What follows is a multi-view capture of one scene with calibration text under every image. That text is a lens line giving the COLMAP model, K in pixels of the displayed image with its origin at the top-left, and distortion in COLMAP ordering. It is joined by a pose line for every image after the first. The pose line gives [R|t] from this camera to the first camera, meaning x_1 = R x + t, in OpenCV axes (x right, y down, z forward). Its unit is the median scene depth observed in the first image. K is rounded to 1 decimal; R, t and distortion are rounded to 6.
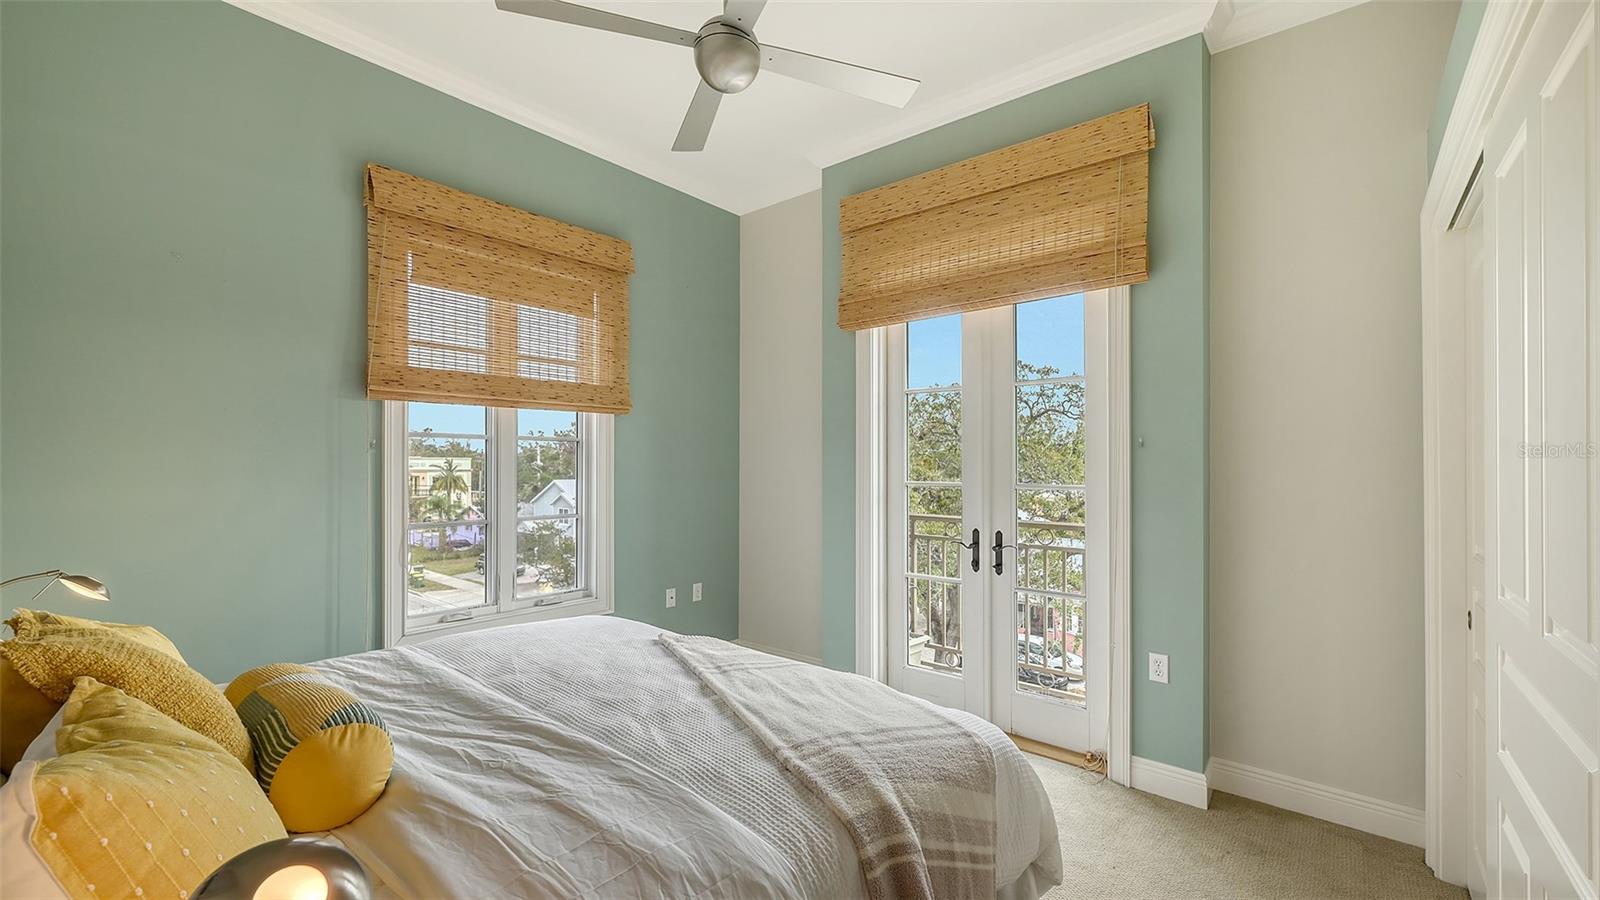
lens RADIAL K [[645.3, 0, 793.5], [0, 645.3, 466.3], [0, 0, 1]] dist [-0.003946, 0.001512]
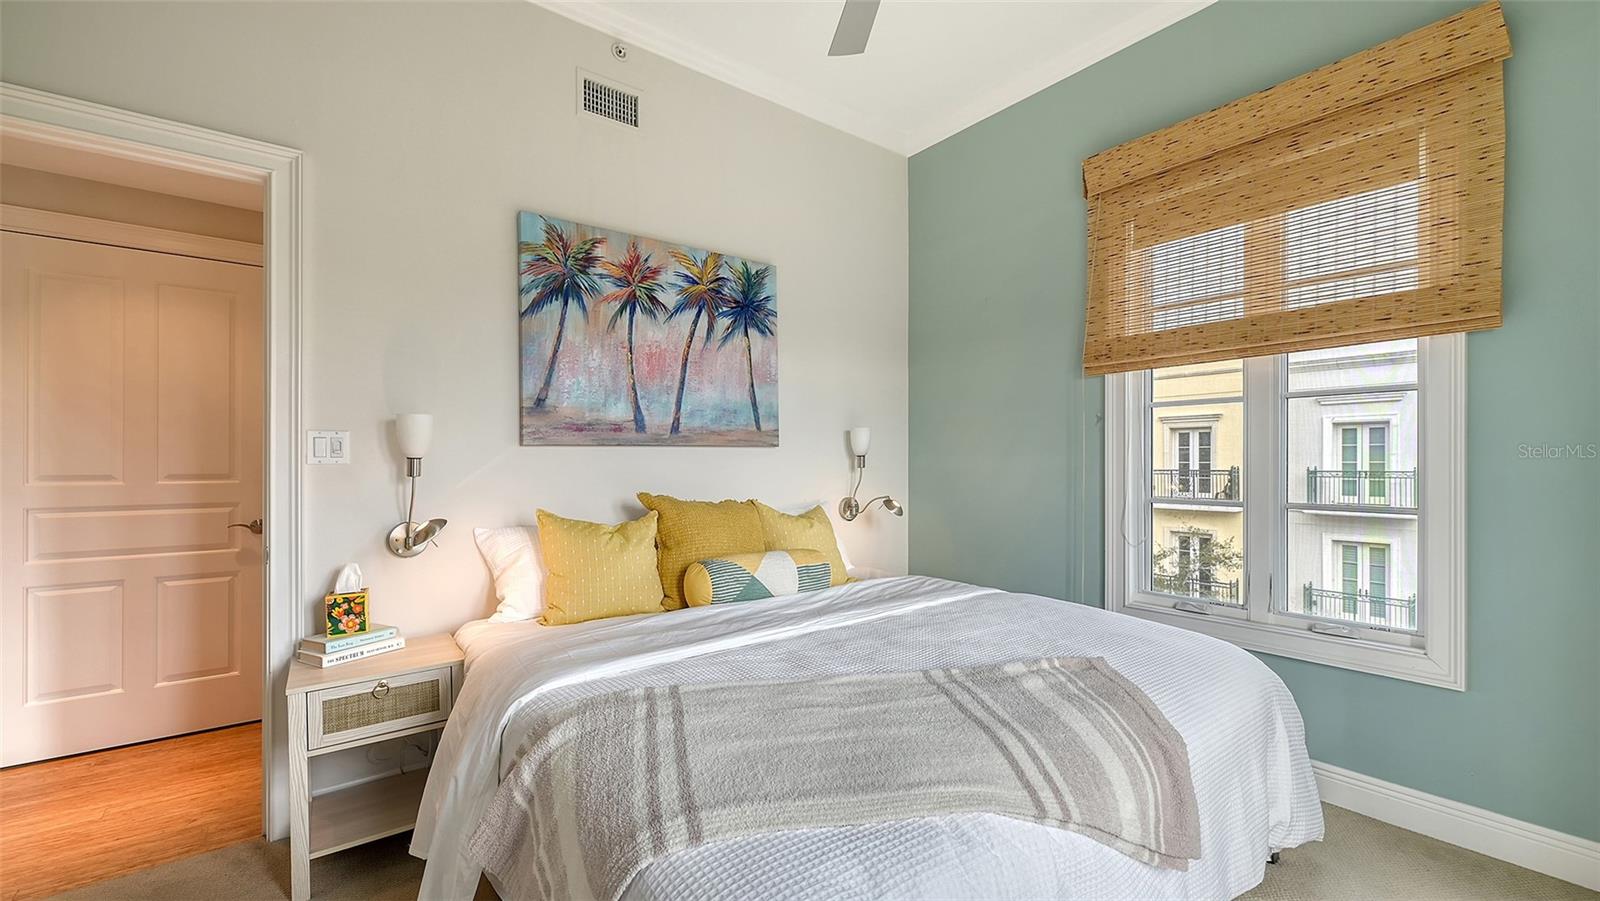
lens RADIAL K [[645.3, 0, 806.5], [0, 645.3, 459.2], [0, 0, 1]] dist [-0.003946, 0.001512]
pose [[-0.187324, -0.000827, -0.982298, 0.446260], [0.011424, 0.999930, -0.003020, 0.031432], [0.982232, -0.011788, -0.187302, 0.647769]]
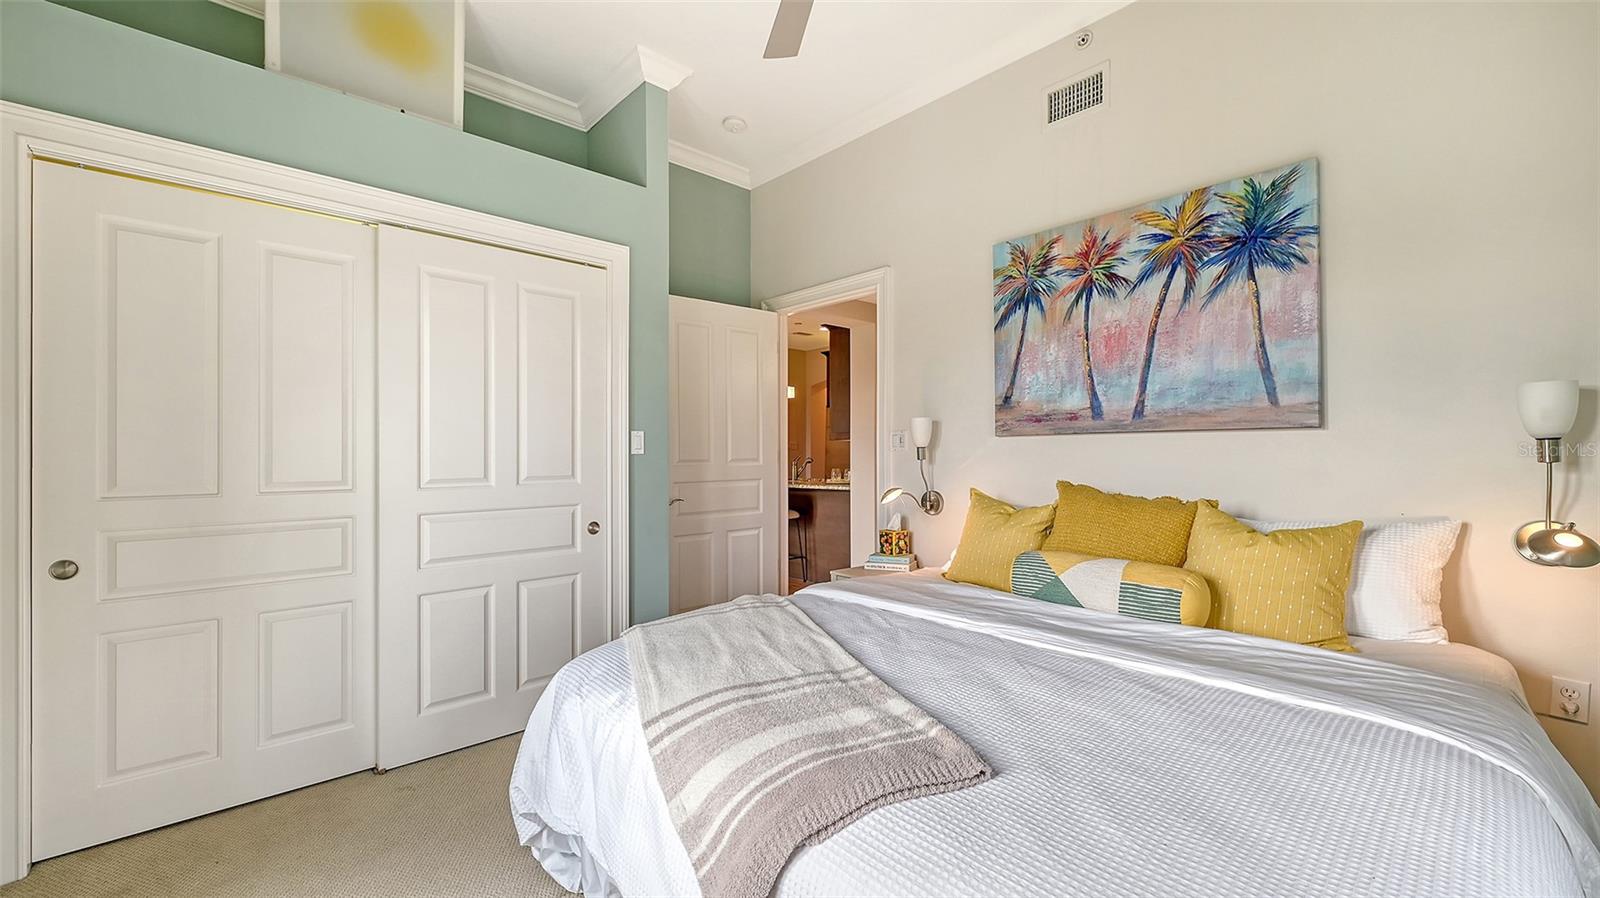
lens RADIAL K [[645.3, 0, 809.2], [0, 645.3, 445.6], [0, 0, 1]] dist [-0.003946, 0.001512]
pose [[-0.994554, 0.003617, 0.104160, -0.104402], [0.001920, 0.999864, -0.016388, 0.037253], [-0.104206, -0.016099, -0.994425, 1.160467]]
